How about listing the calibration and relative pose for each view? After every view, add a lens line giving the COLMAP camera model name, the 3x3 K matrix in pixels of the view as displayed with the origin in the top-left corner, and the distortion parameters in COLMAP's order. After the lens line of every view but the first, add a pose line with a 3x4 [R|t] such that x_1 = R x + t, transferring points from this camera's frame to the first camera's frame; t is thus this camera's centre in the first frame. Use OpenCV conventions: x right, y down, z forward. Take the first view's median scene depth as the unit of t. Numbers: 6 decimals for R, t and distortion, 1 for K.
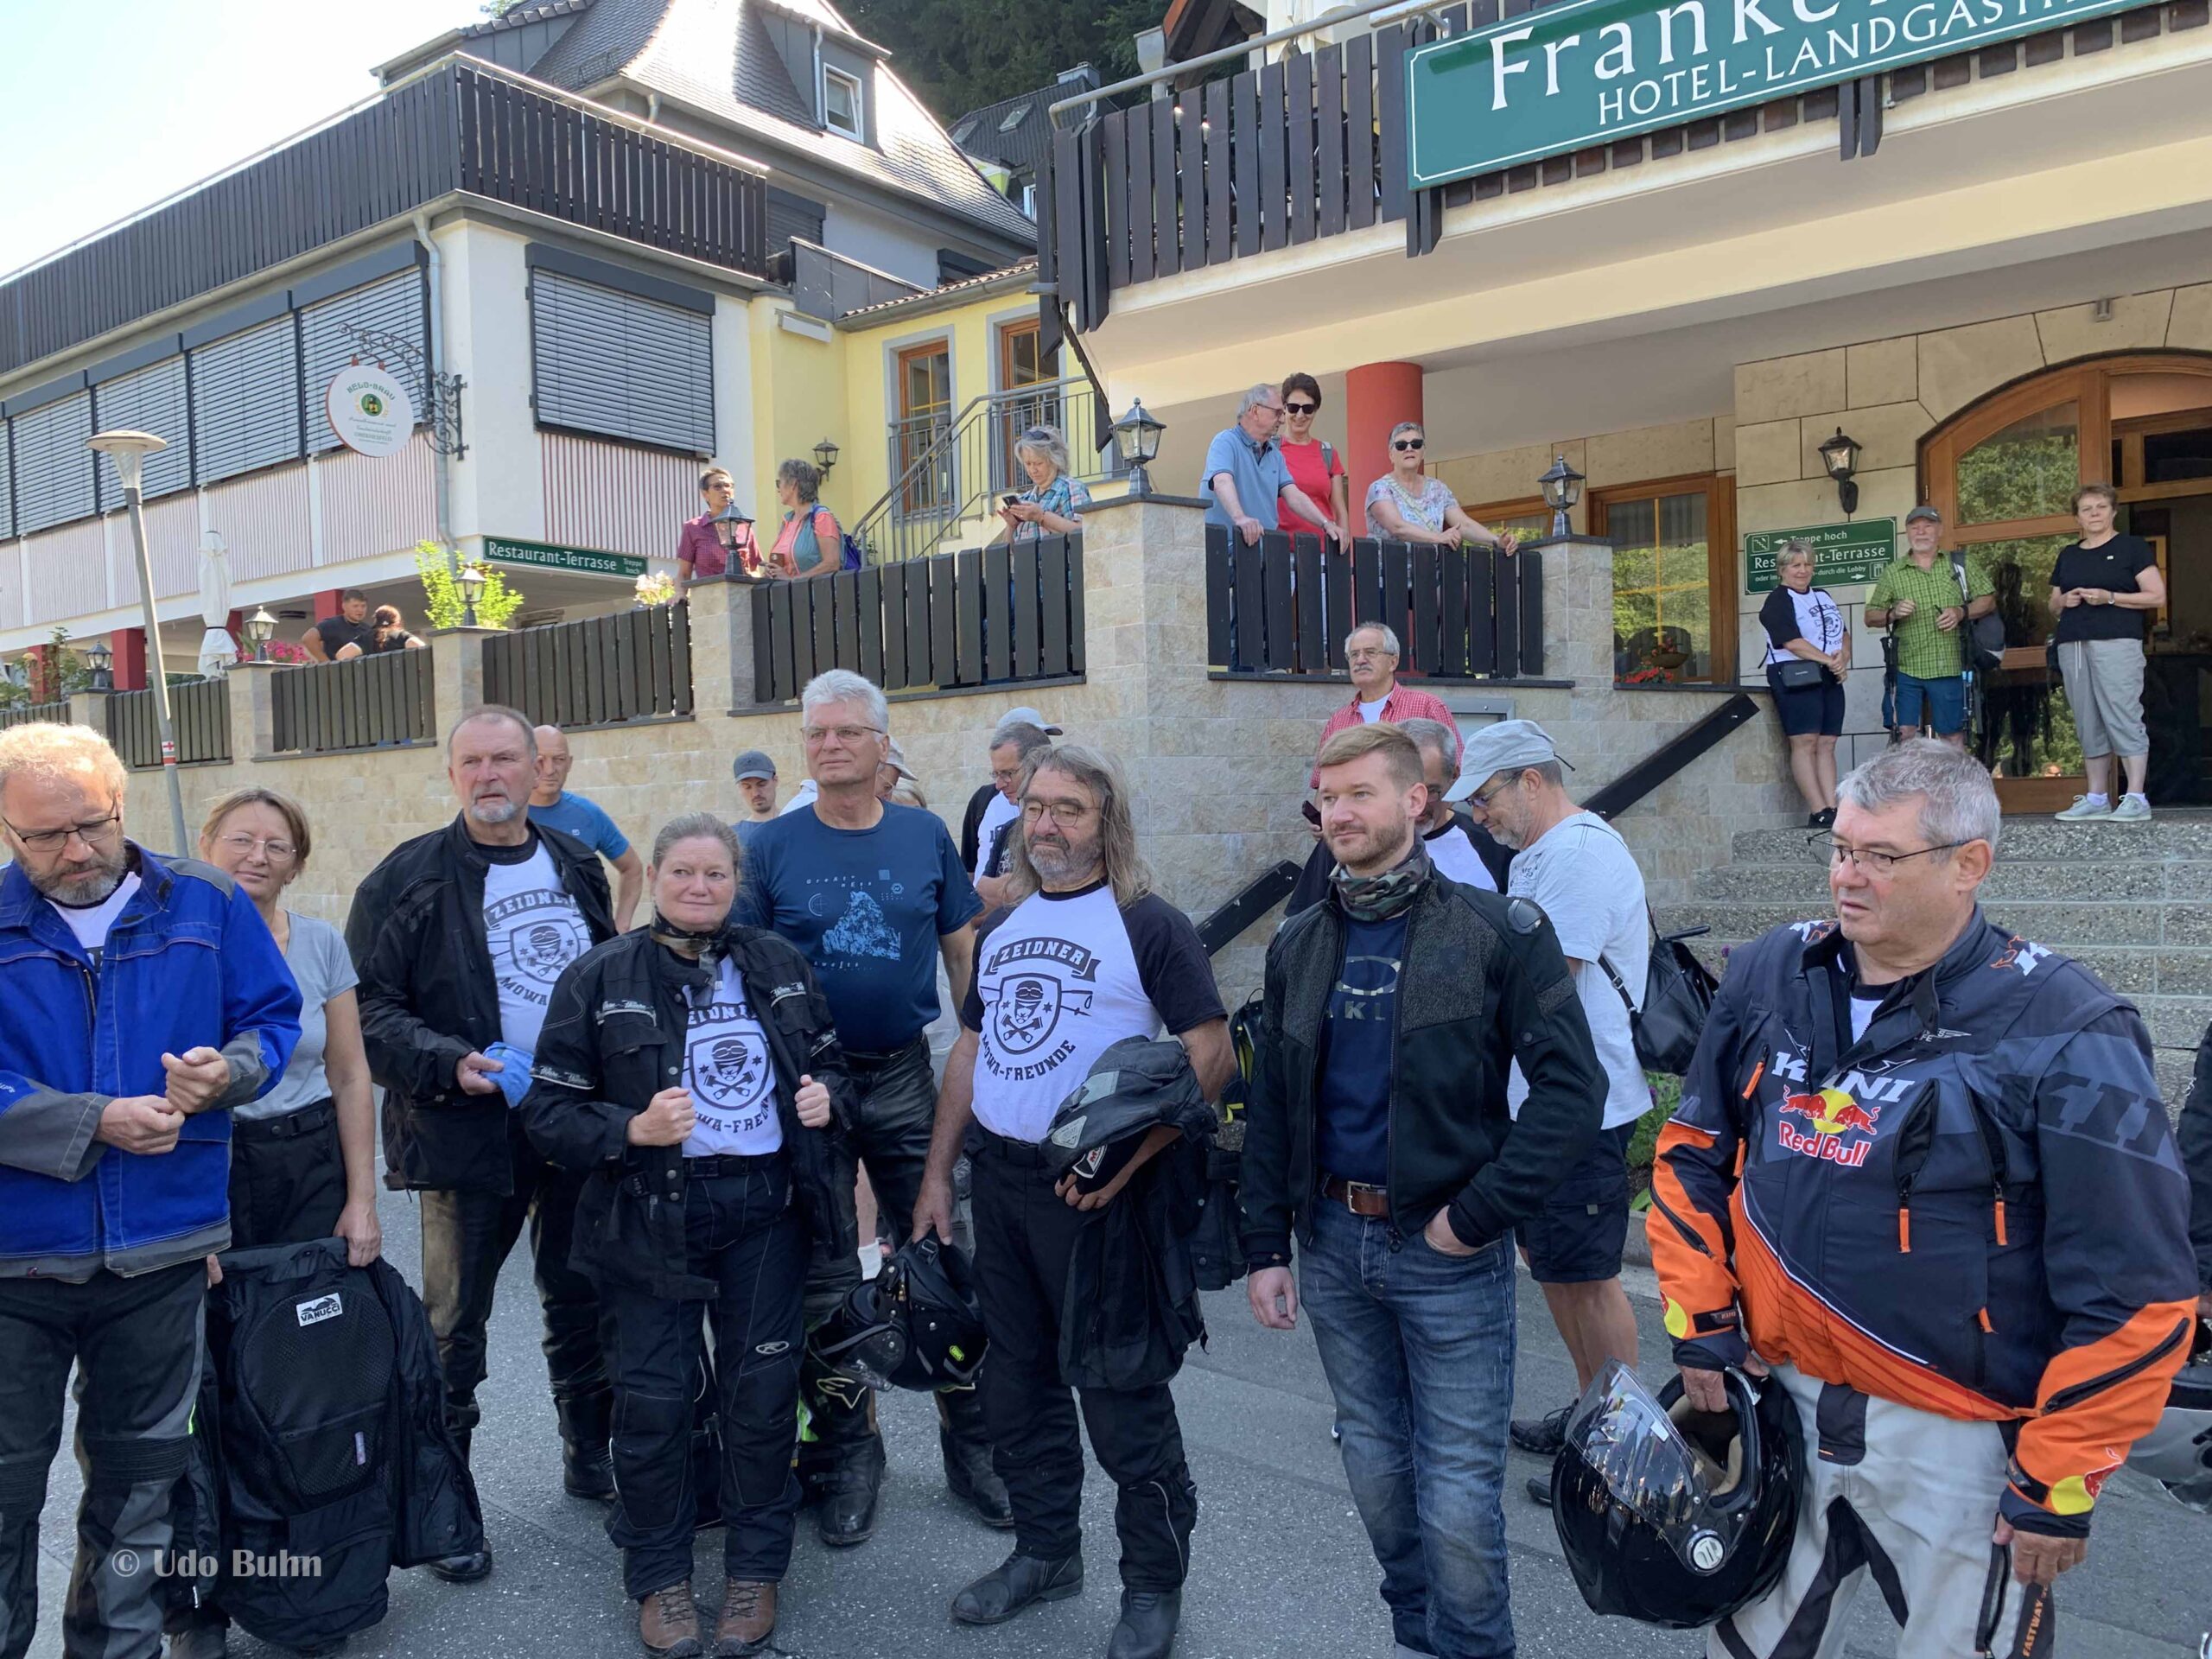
lens RADIAL K [[1671.0, 0, 1106.0], [0, 1671.0, 829.5], [0, 0, 1]] dist [0.007743, -0.012831]
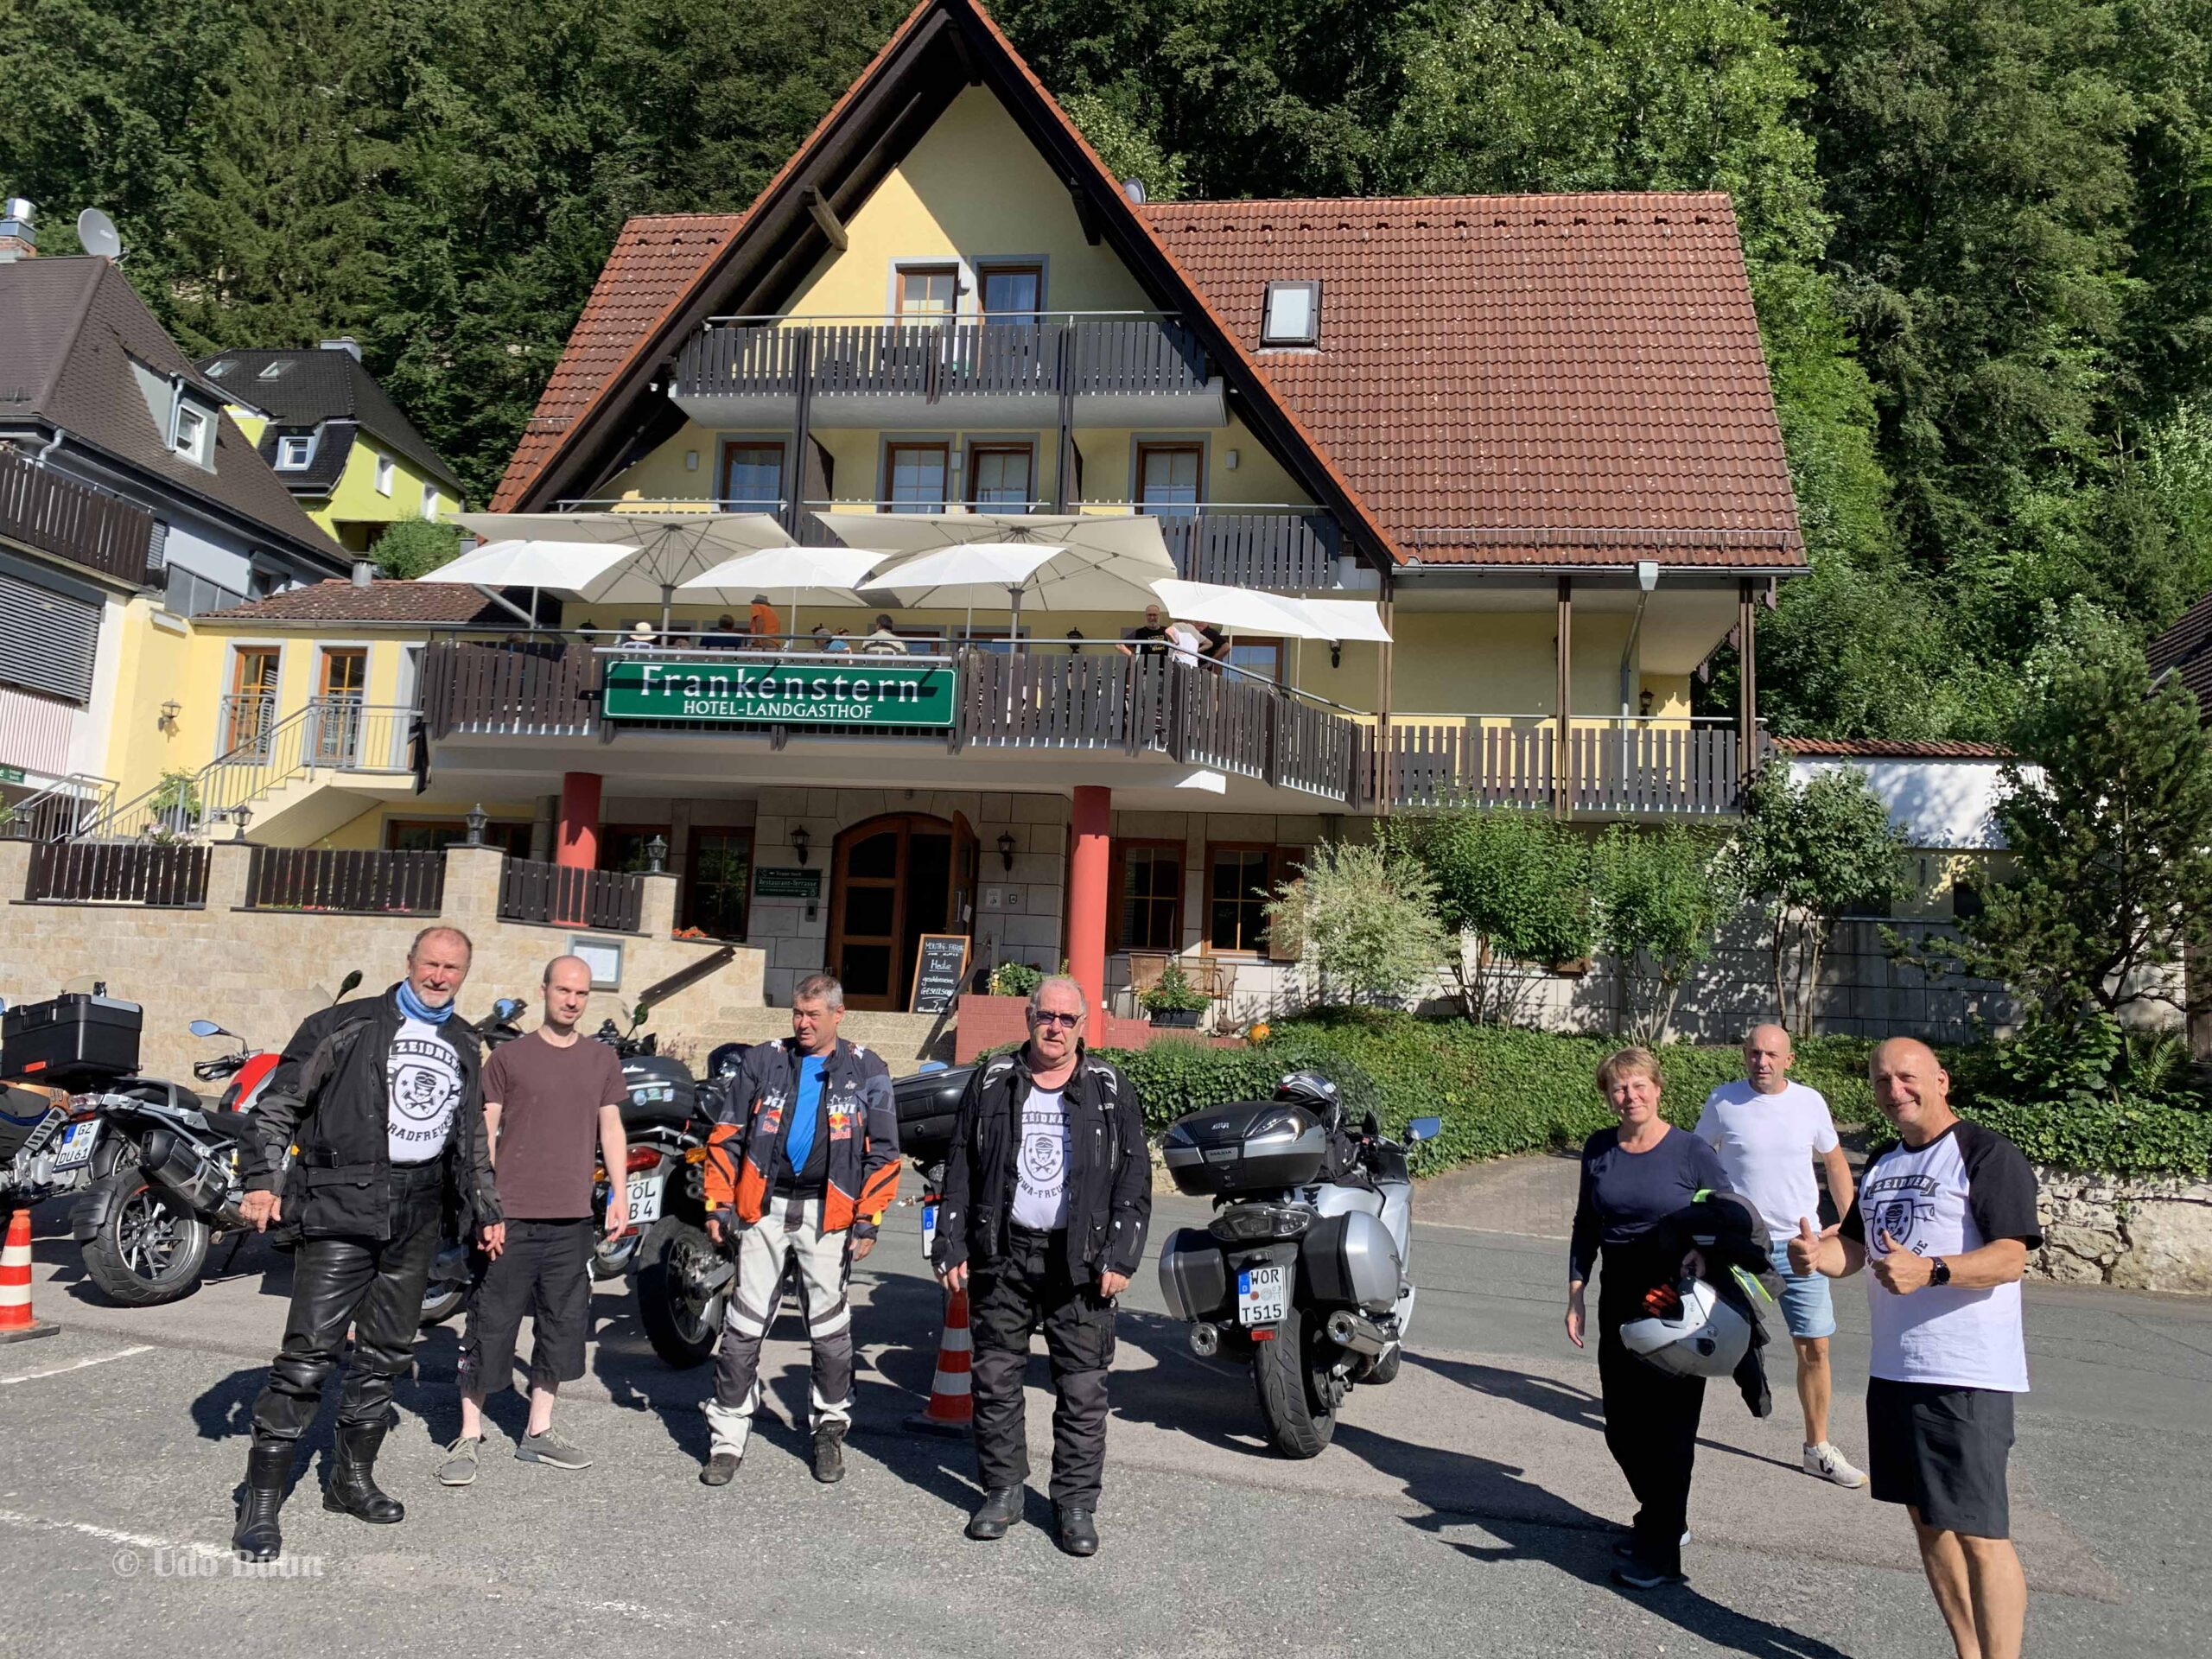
lens RADIAL K [[1664.2, 0, 1106.0], [0, 1664.2, 829.5], [0, 0, 1]] dist [-0.001098, 0.211546]
pose [[0.877345, 0.135022, 0.460472, -0.193108], [-0.076506, 0.986681, -0.143553, 0.040253], [-0.473722, 0.090716, 0.875990, -1.030149]]
